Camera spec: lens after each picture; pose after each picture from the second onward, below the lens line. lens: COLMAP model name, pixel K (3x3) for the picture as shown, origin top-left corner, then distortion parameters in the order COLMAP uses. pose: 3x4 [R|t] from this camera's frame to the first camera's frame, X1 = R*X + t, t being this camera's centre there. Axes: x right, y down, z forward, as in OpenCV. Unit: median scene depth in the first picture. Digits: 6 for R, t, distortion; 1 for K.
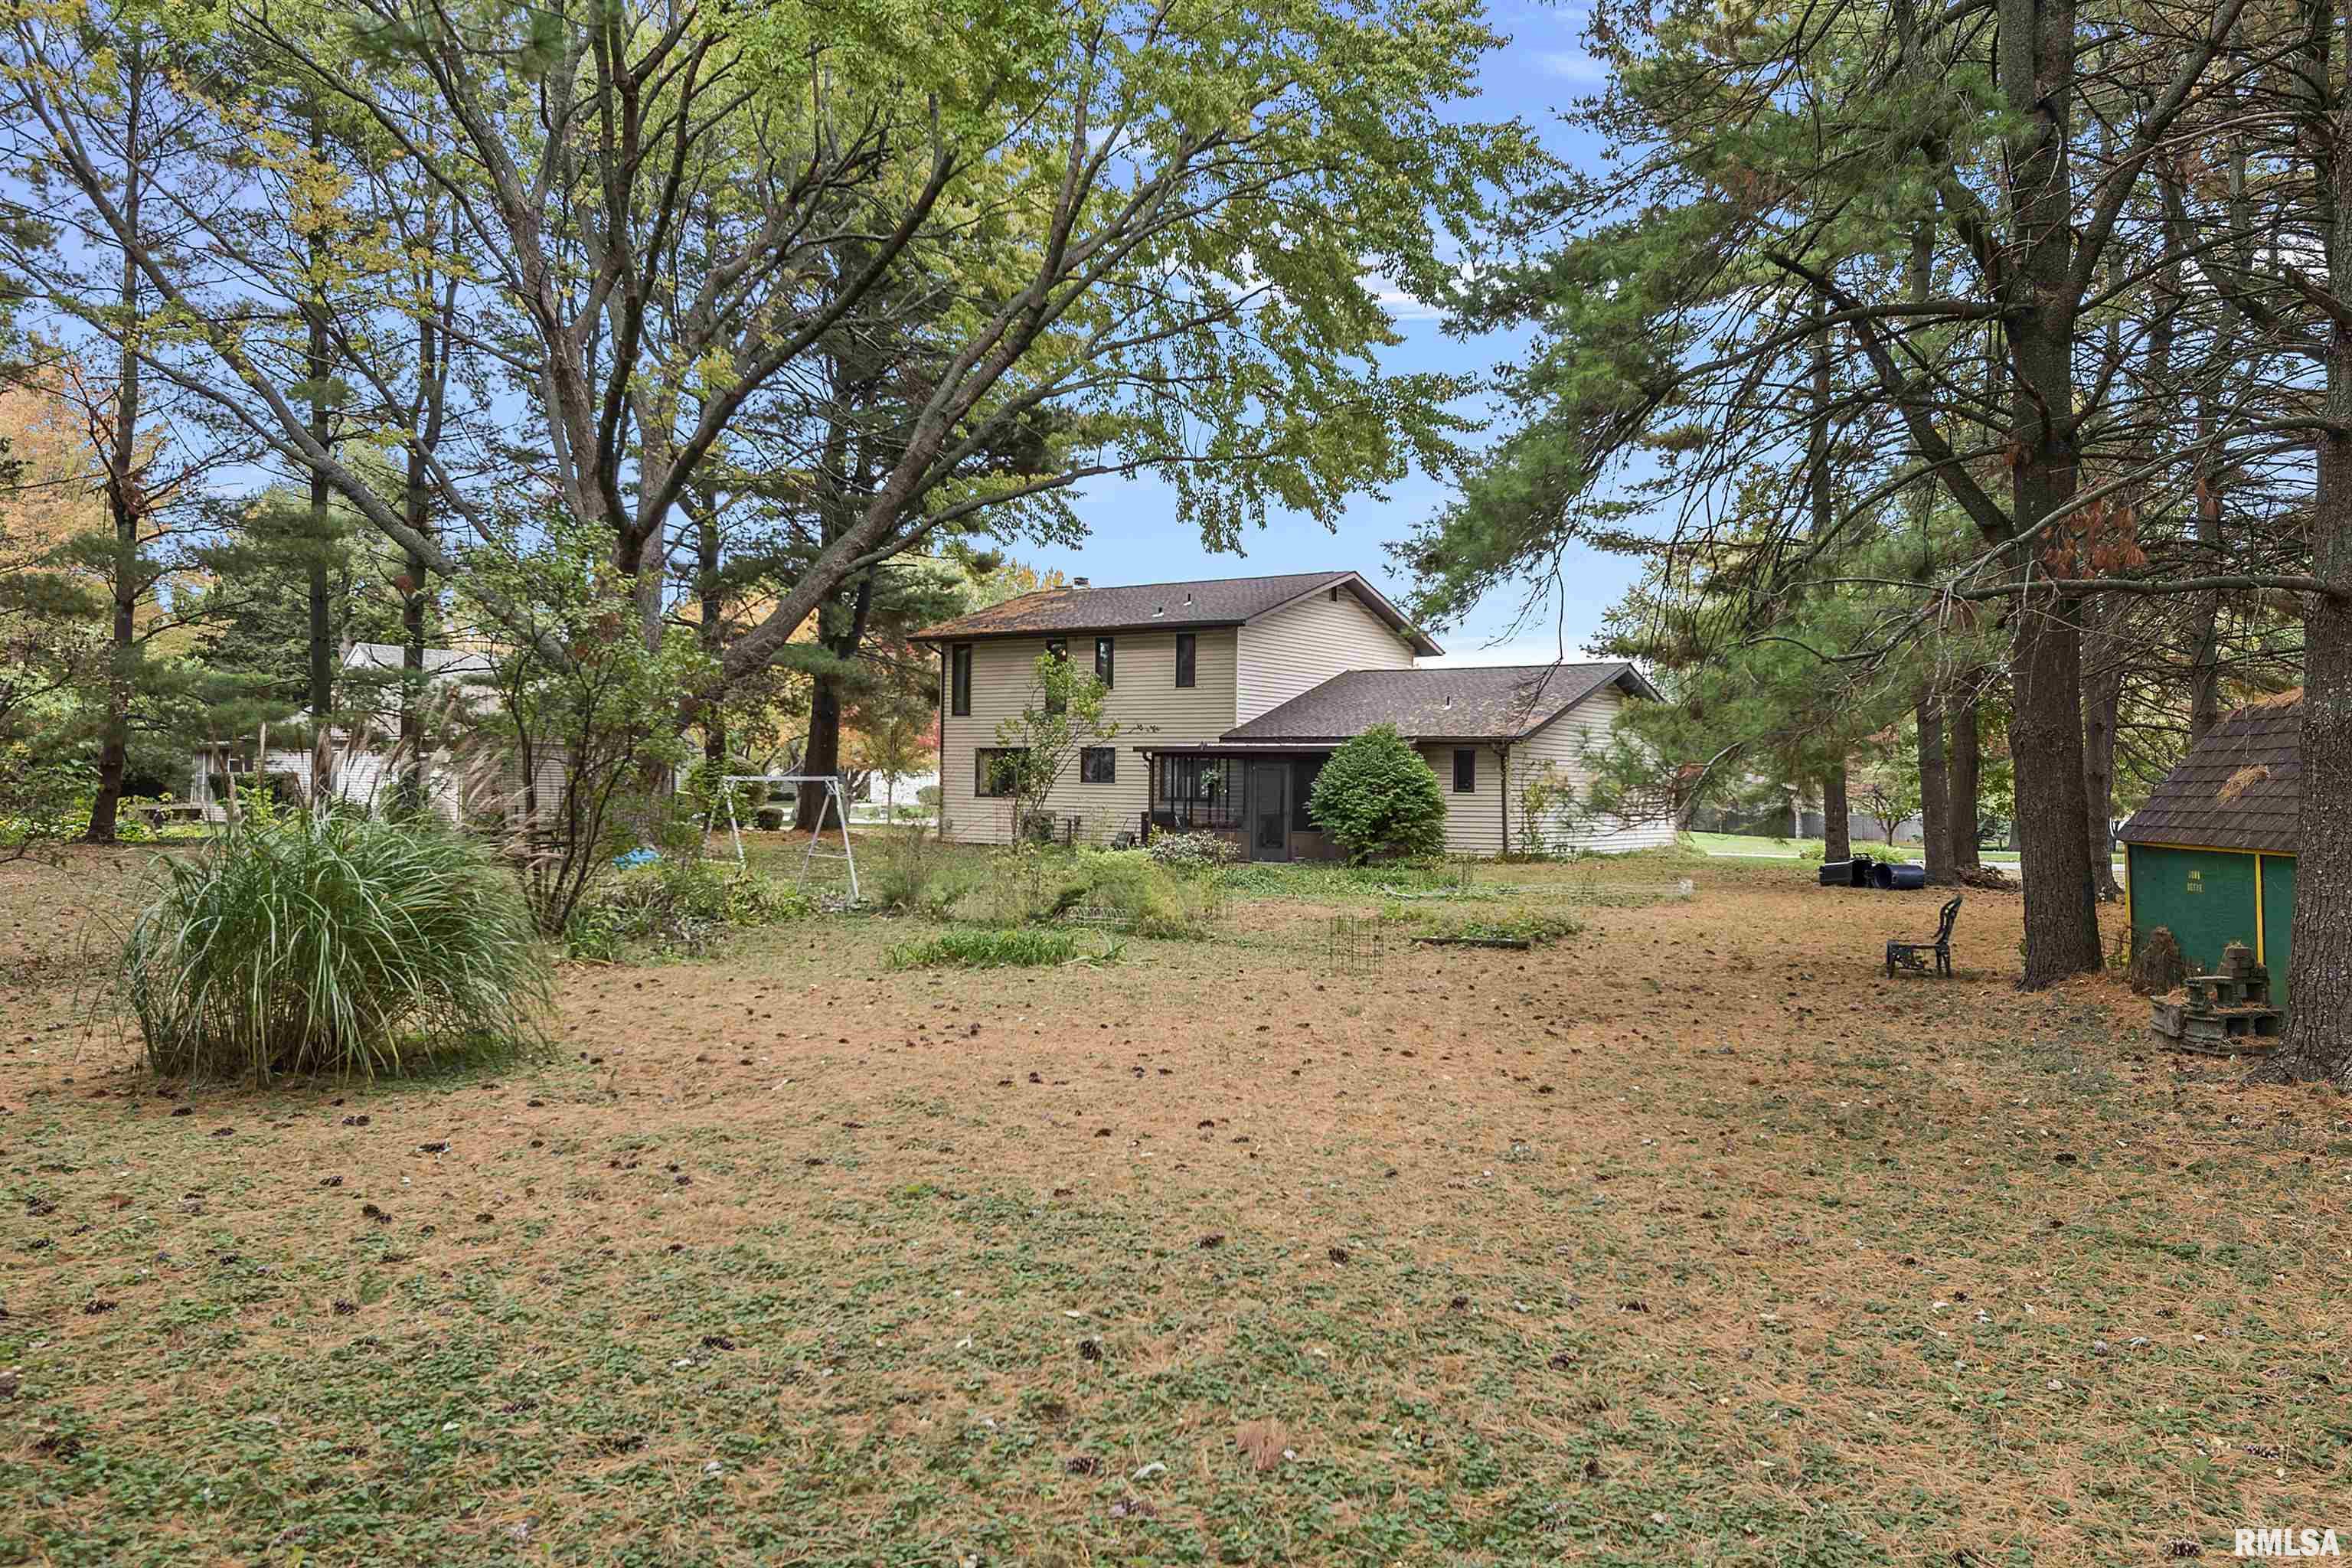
lens RADIAL K [[1716.6, 0, 1145.3], [0, 1716.6, 778.6], [0, 0, 1]] dist [-0.001687, -0.002027]
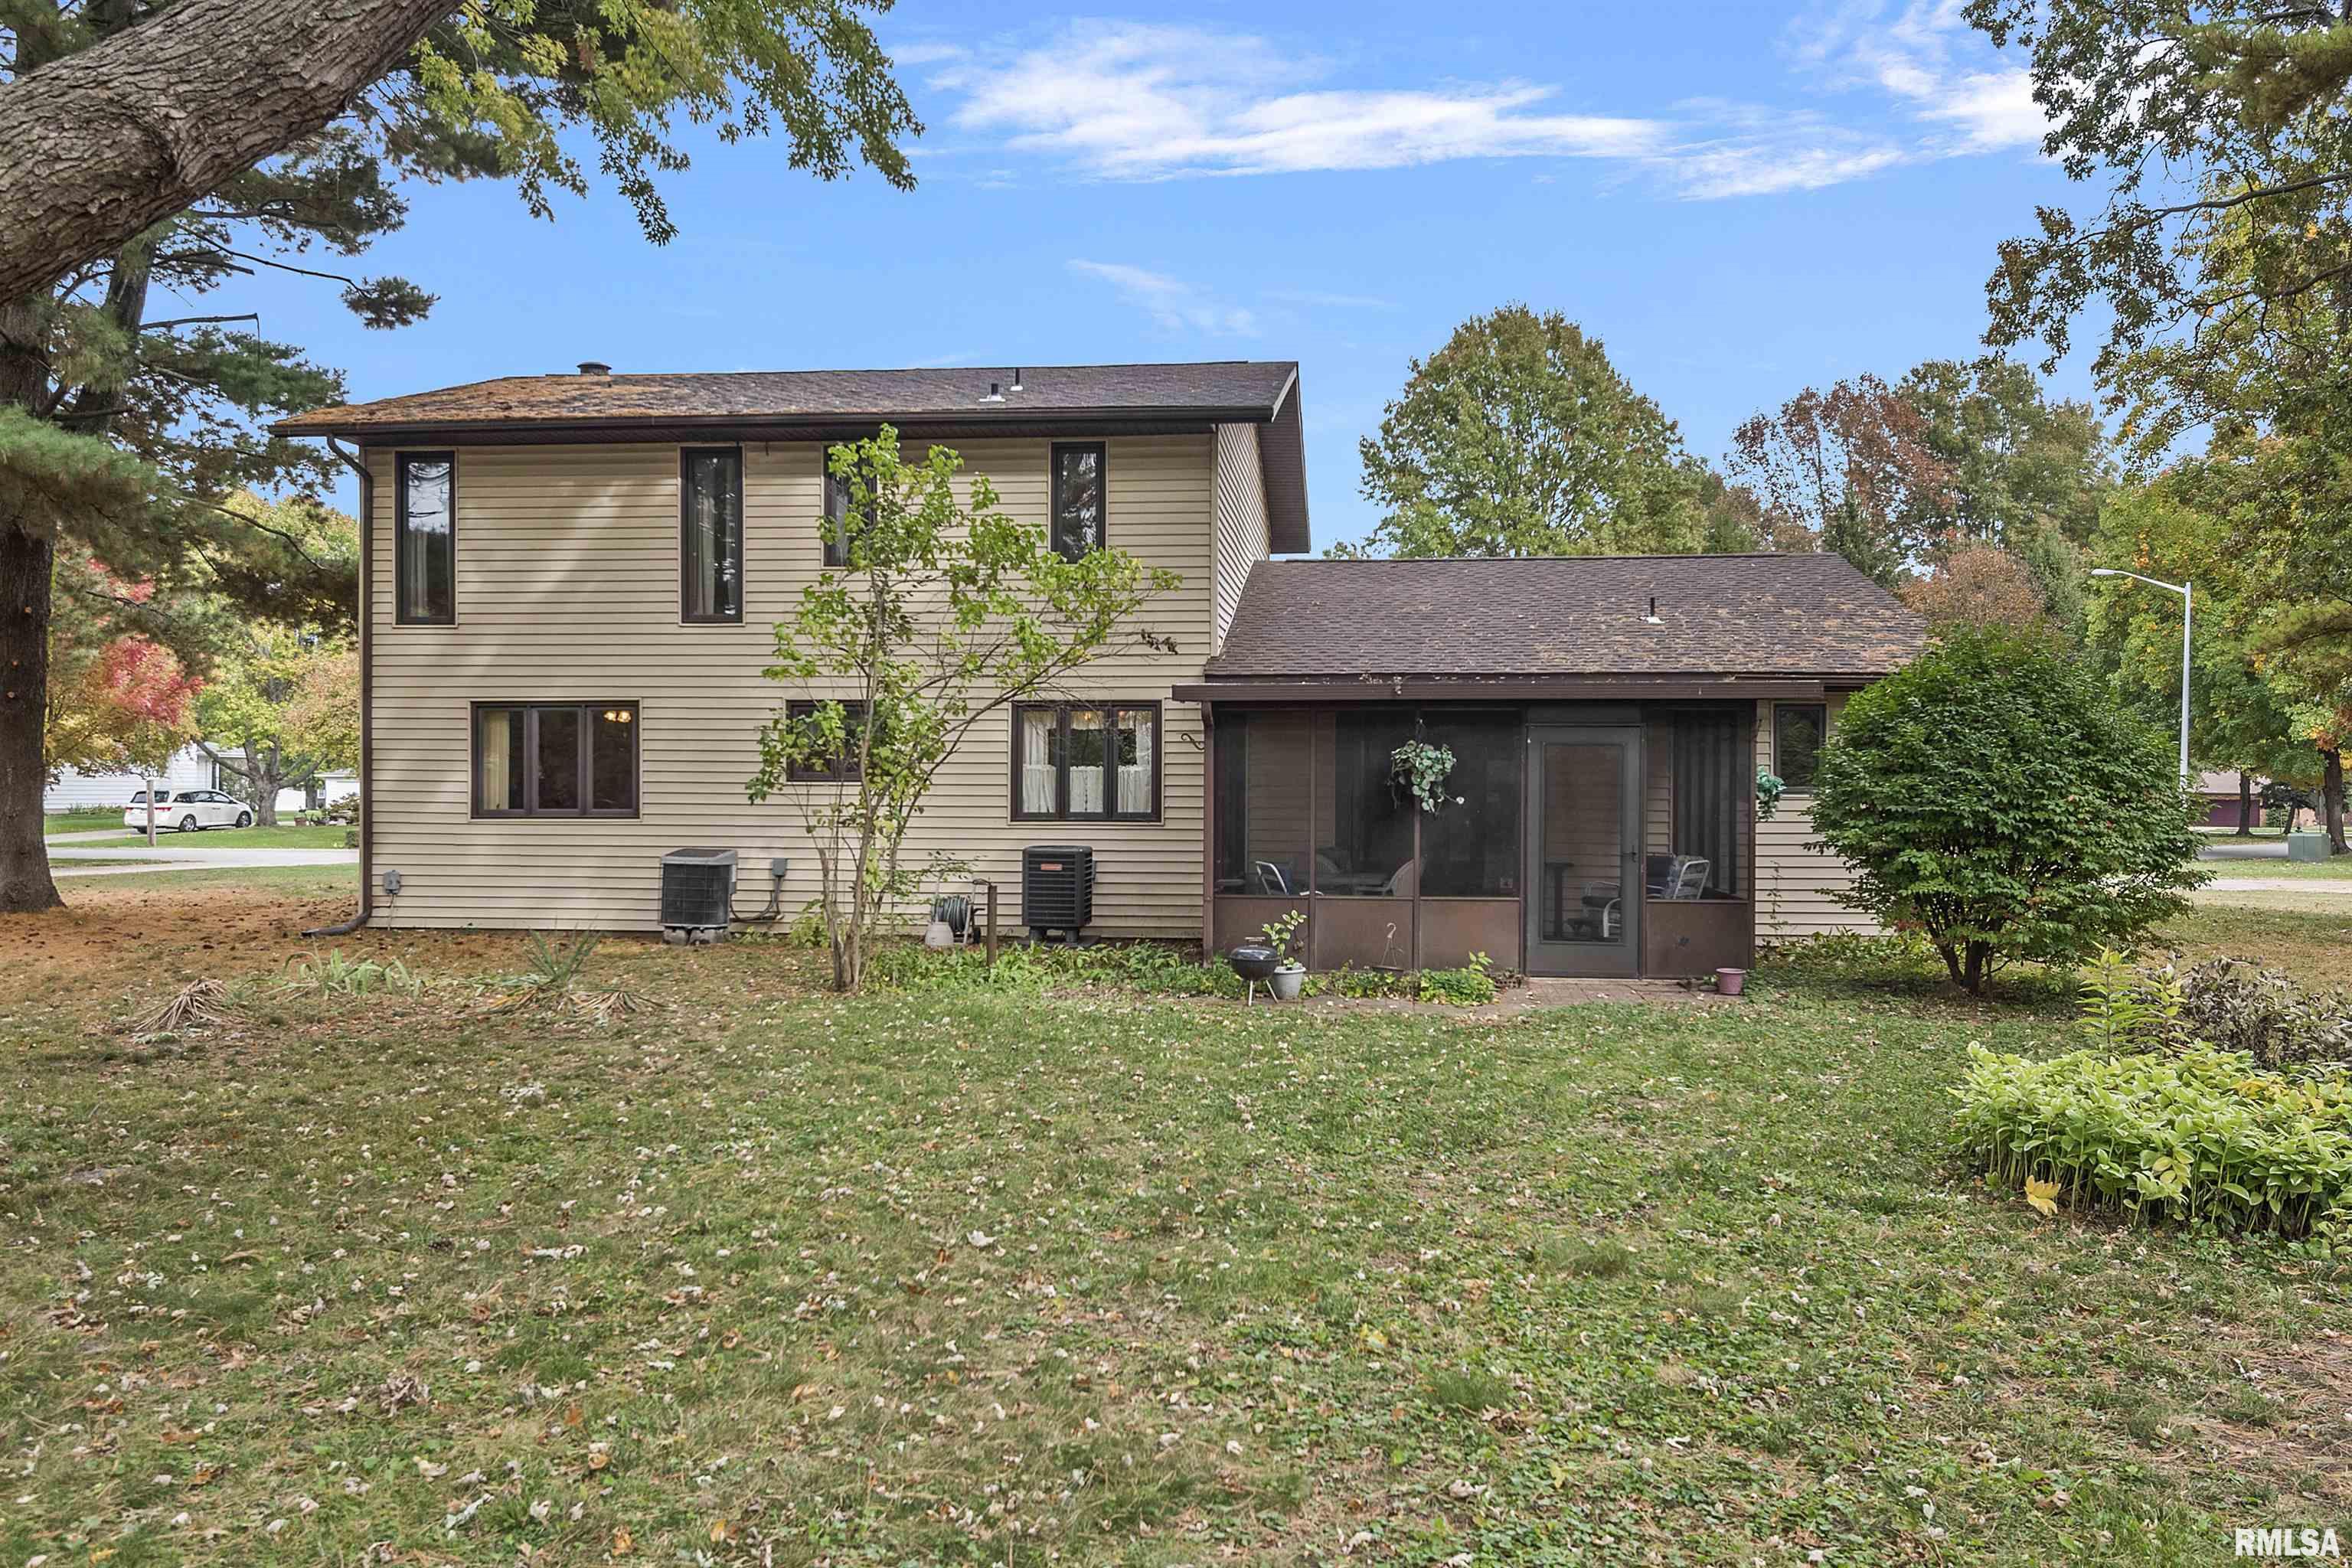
lens RADIAL K [[1716.6, 0, 1145.3], [0, 1716.6, 778.6], [0, 0, 1]] dist [-0.001687, -0.002027]
pose [[0.872905, -0.008894, 0.487809, -0.169053], [0.007037, 0.999959, 0.005639, -0.000132], [-0.487839, -0.001489, 0.872932, 0.604651]]
